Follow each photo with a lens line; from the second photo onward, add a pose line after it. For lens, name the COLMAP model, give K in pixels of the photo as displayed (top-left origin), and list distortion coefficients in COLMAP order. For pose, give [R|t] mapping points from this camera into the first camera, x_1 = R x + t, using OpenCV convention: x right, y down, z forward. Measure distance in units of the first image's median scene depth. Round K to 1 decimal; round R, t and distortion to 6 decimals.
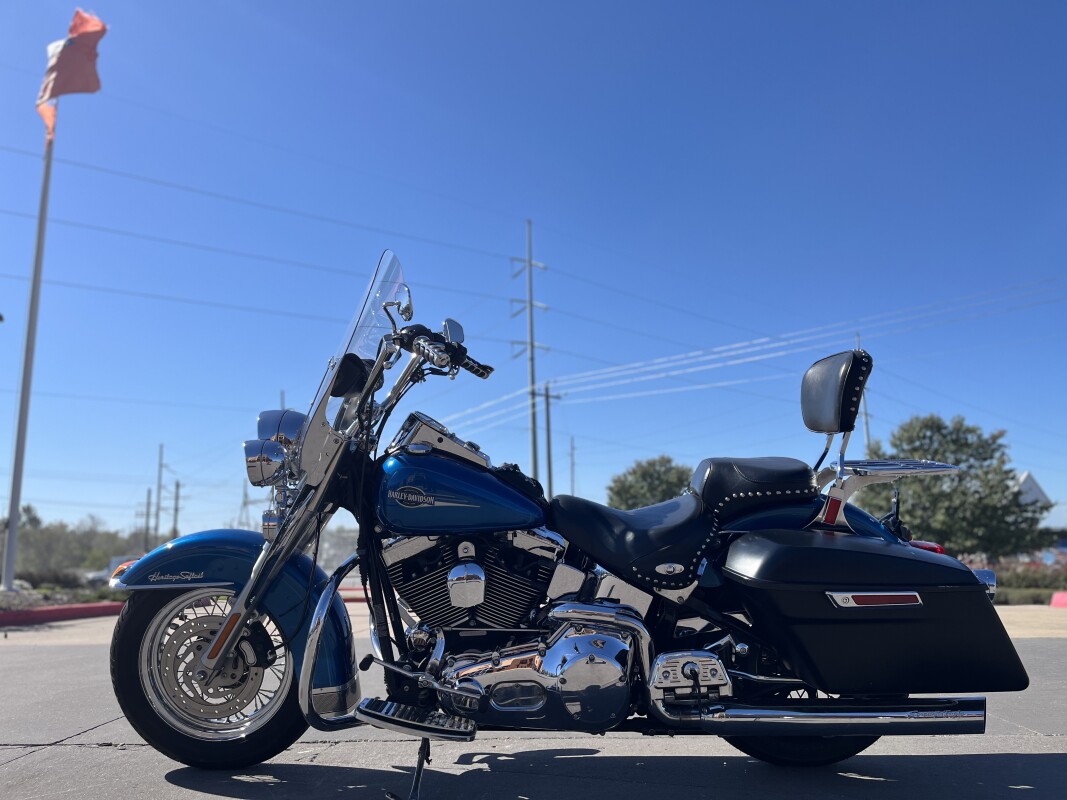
lens RADIAL K [[828.9, 0, 531.7], [0, 828.9, 398.4], [0, 0, 1]] dist [0.004654, 0.000809]
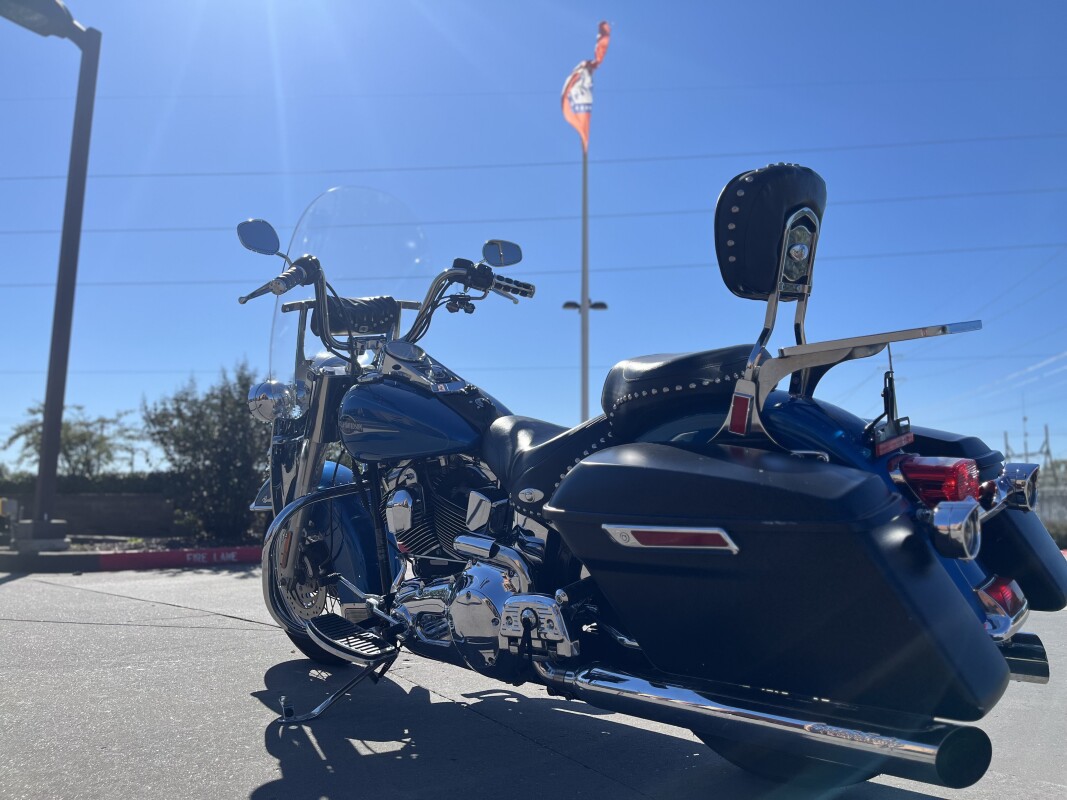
lens RADIAL K [[814.1, 0, 533.4], [0, 814.1, 397.0], [0, 0, 1]] dist [0.003496, 0.000466]
pose [[0.749349, -0.074177, -0.658007, 0.675580], [0.111044, 0.993711, 0.014438, 0.093797], [0.652798, -0.083887, 0.752873, 0.388919]]
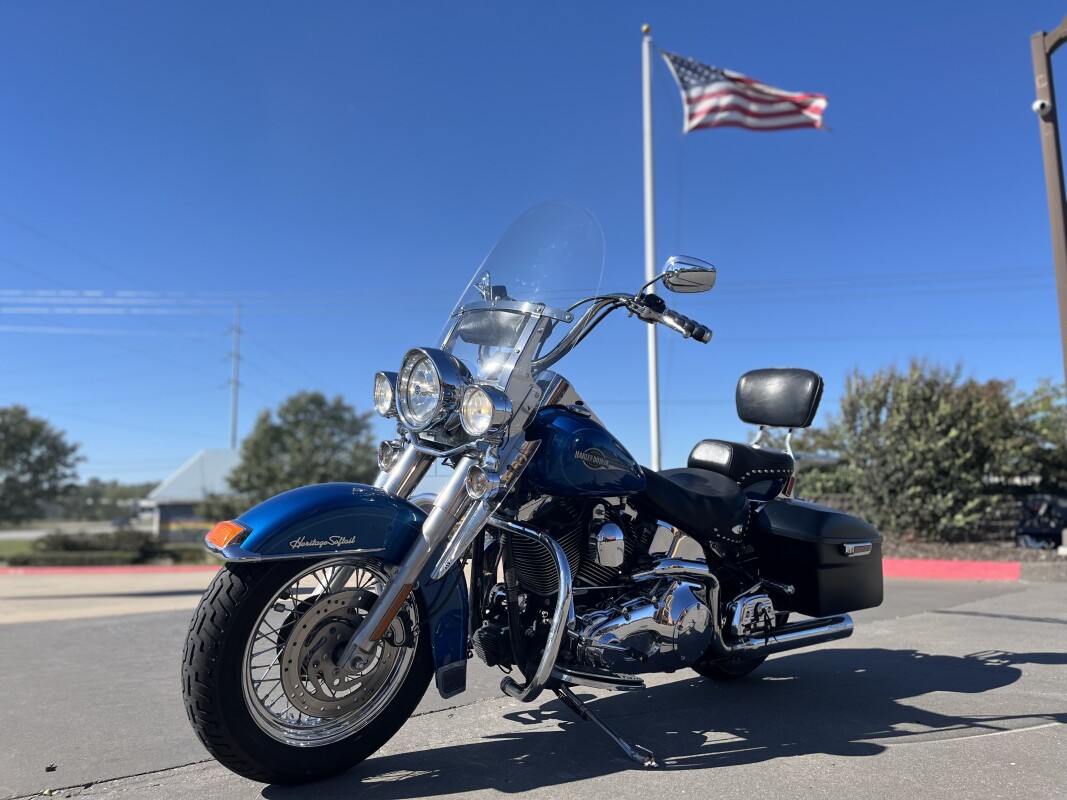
lens RADIAL K [[828.9, 0, 531.7], [0, 828.9, 398.4], [0, 0, 1]] dist [0.004654, 0.000809]
pose [[0.713397, 0.104922, 0.692860, -0.884724], [-0.133716, 0.990942, -0.012381, 0.067339], [-0.687884, -0.083814, 0.720965, 0.329534]]
